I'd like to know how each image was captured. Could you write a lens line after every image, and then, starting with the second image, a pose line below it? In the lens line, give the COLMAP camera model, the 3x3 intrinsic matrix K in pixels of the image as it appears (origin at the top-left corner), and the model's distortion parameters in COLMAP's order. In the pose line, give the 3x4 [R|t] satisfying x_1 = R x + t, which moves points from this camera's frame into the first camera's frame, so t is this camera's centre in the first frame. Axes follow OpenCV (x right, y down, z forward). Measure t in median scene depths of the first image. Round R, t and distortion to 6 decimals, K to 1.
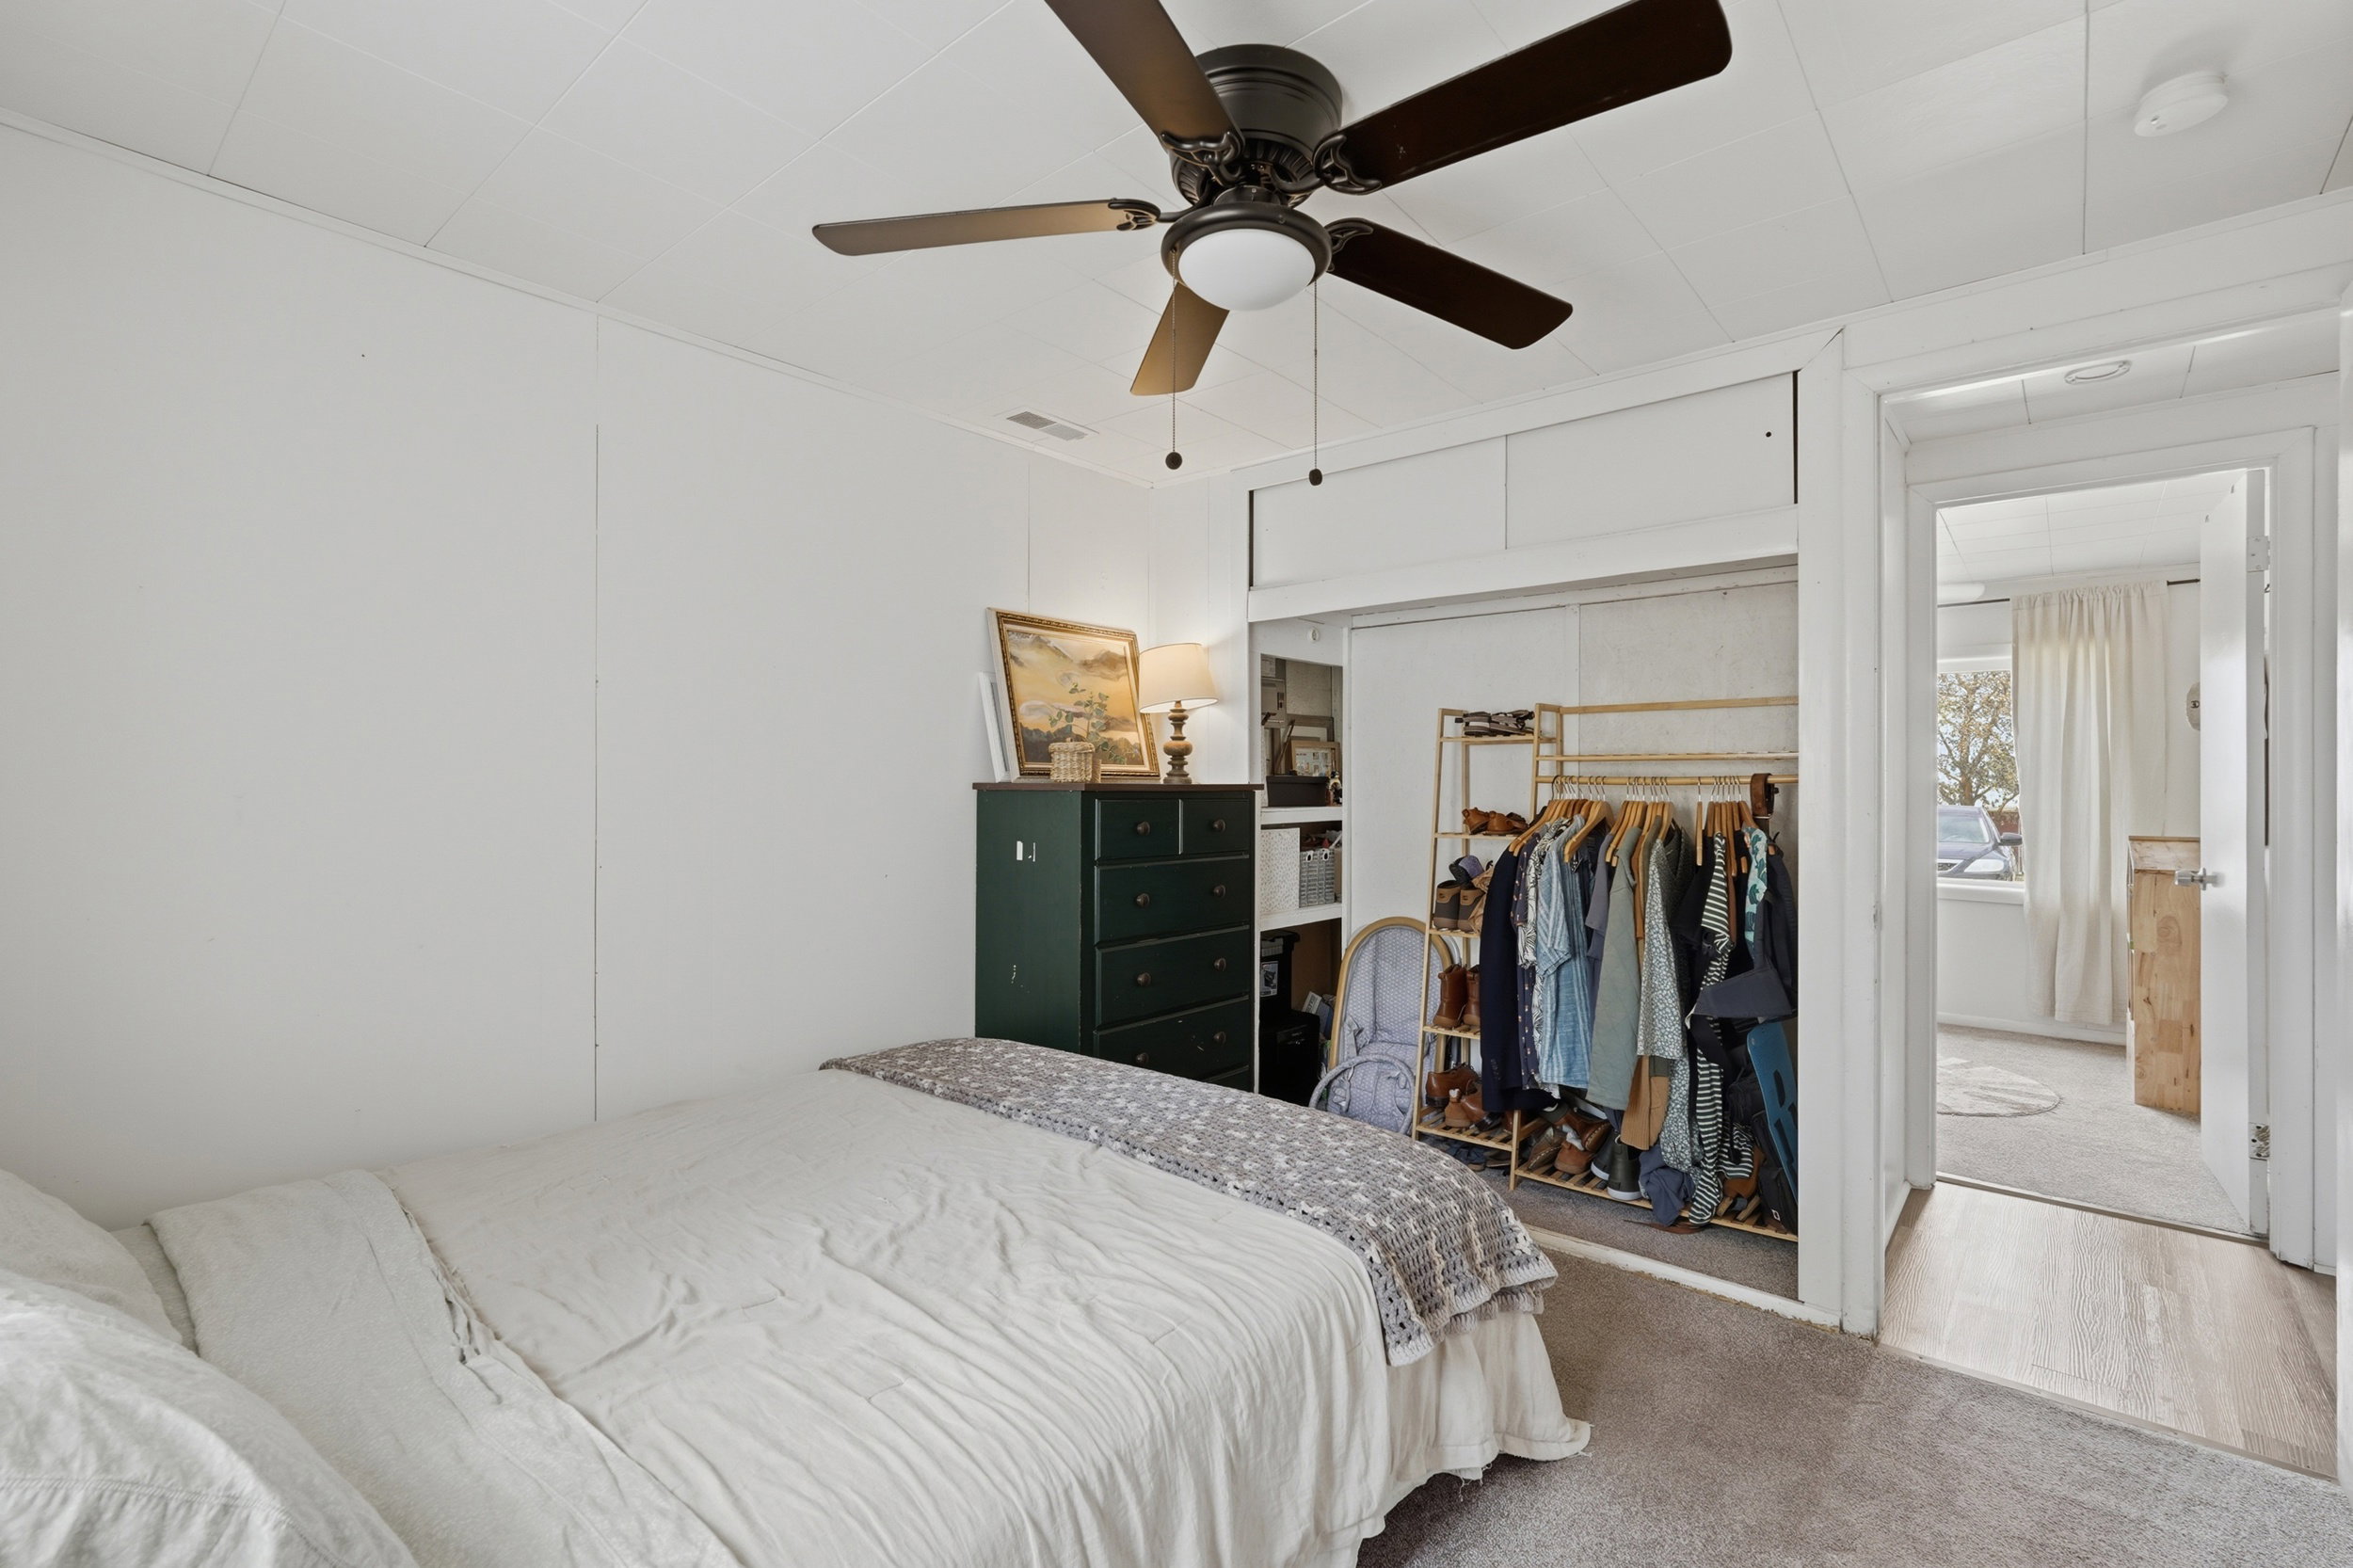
lens RADIAL K [[1052.7, 0, 1169.2], [0, 1052.7, 770.0], [0, 0, 1]] dist [-0.011772, 0.006187]
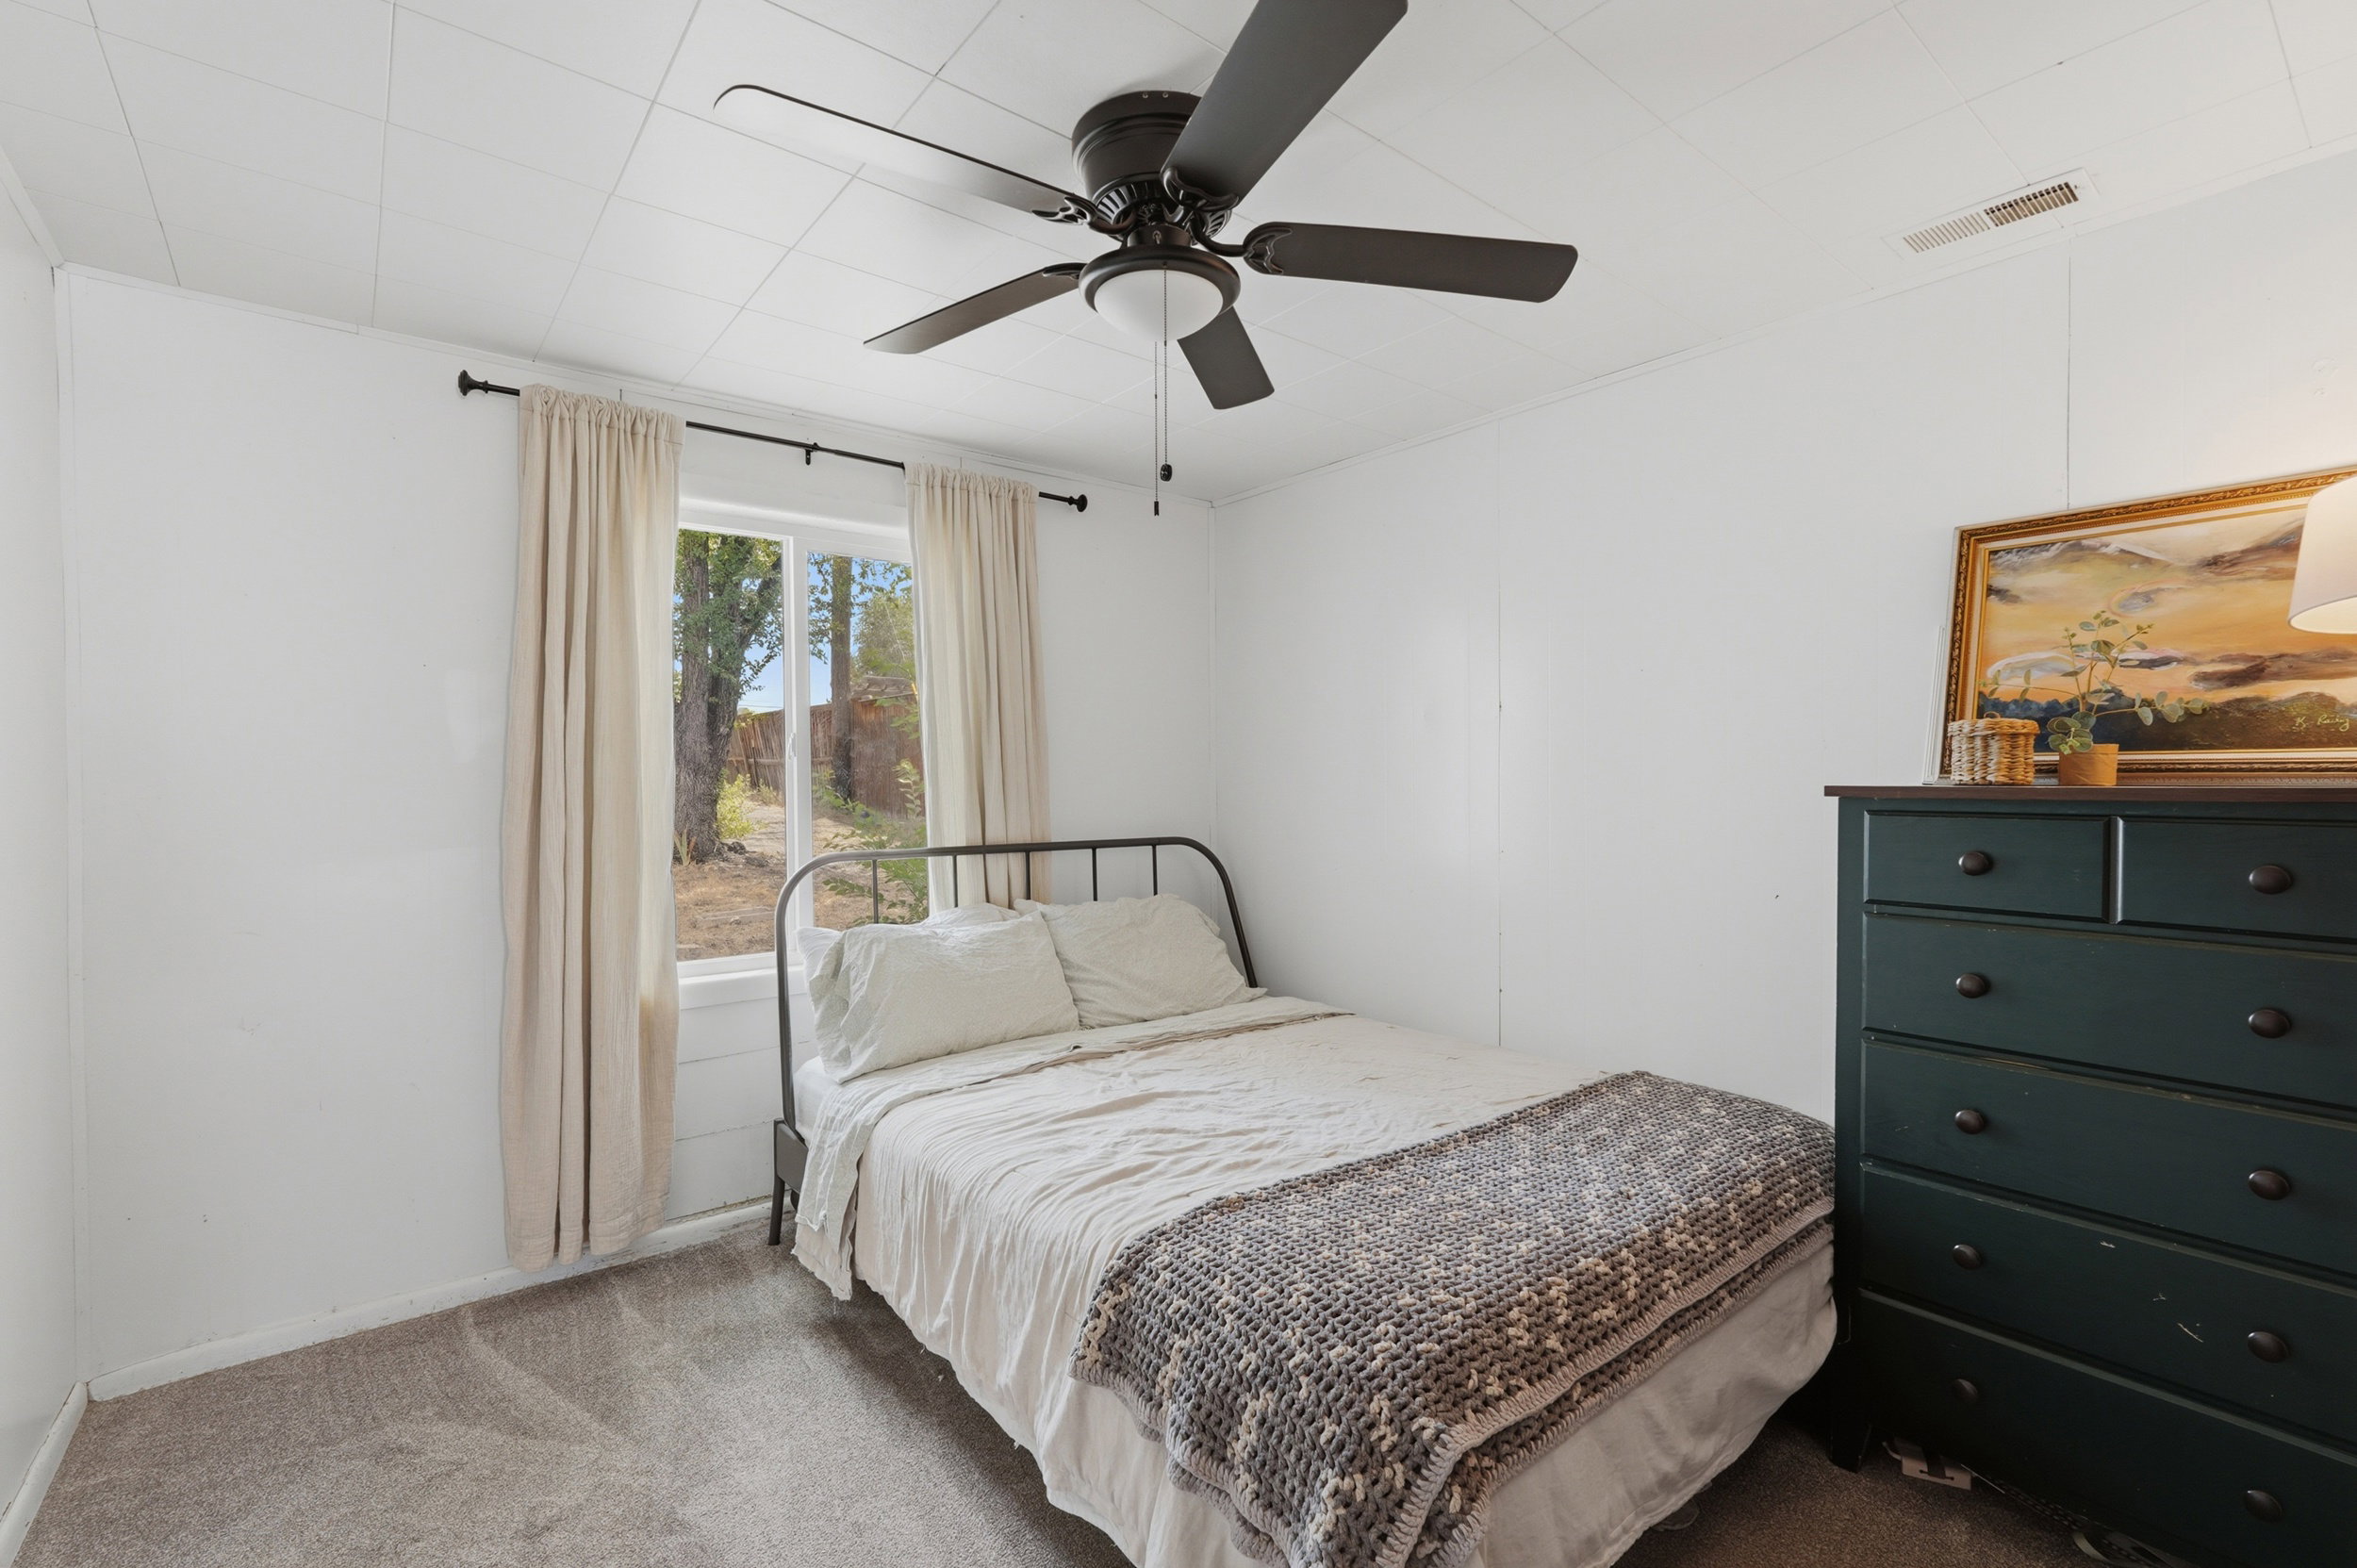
lens RADIAL K [[1054.5, 0, 1176.8], [0, 1054.5, 792.4], [0, 0, 1]] dist [-0.011772, 0.006187]
pose [[-0.191333, 0.003268, -0.981520, 0.574604], [0.010629, 0.999943, 0.001257, 0.009814], [0.981468, -0.010192, -0.191357, 0.621069]]
